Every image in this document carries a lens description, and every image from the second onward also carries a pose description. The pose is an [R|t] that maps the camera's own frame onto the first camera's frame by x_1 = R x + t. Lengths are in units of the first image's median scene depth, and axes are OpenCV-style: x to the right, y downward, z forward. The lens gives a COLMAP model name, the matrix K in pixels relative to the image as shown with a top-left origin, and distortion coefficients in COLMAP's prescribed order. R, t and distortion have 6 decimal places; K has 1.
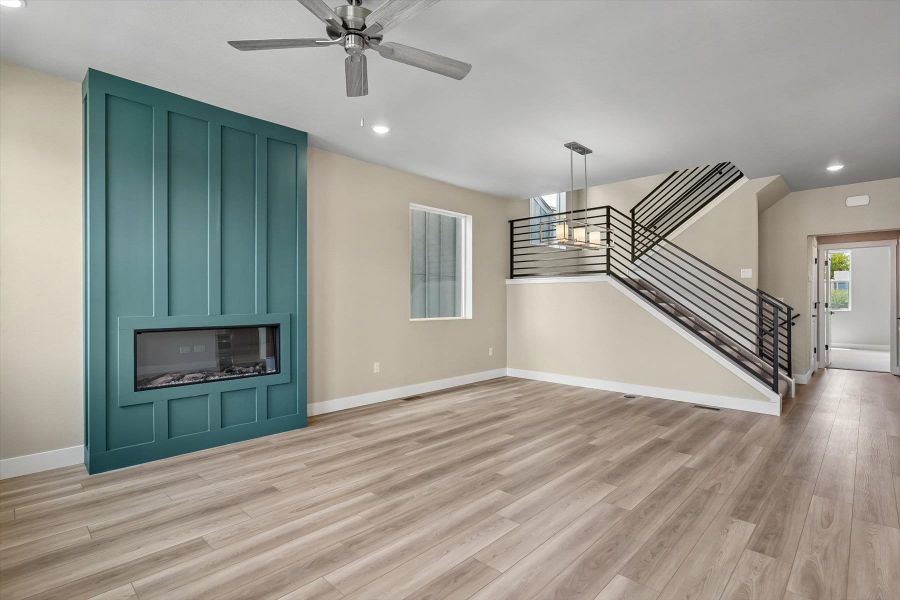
lens RADIAL K [[436.1, 0, 446.9], [0, 436.1, 300.0], [0, 0, 1]] dist [-0.001434, -0.000081]
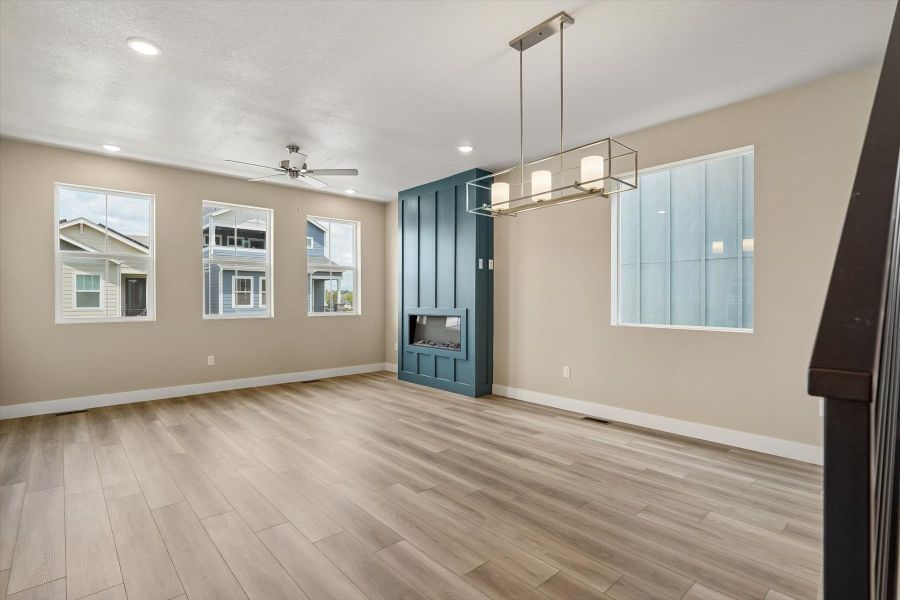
lens RADIAL K [[436.1, 0, 451.8], [0, 436.1, 299.8], [0, 0, 1]] dist [-0.001434, -0.000081]
pose [[-0.070914, -0.000311, -0.997482, 1.086986], [0.002576, 0.999997, -0.000495, 0.001162], [0.997479, -0.002604, -0.070913, 1.143801]]
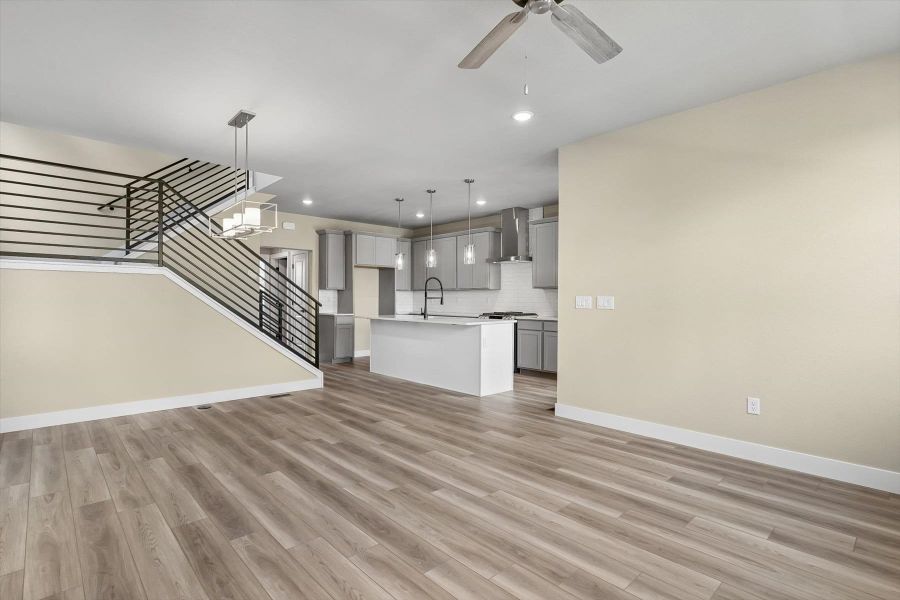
lens RADIAL K [[436.1, 0, 445.4], [0, 436.1, 304.5], [0, 0, 1]] dist [-0.001434, -0.000081]
pose [[0.059579, -0.012865, 0.998141, -0.640672], [-0.006452, 0.999891, 0.013273, -0.002771], [-0.998203, -0.007231, 0.059490, 0.681110]]
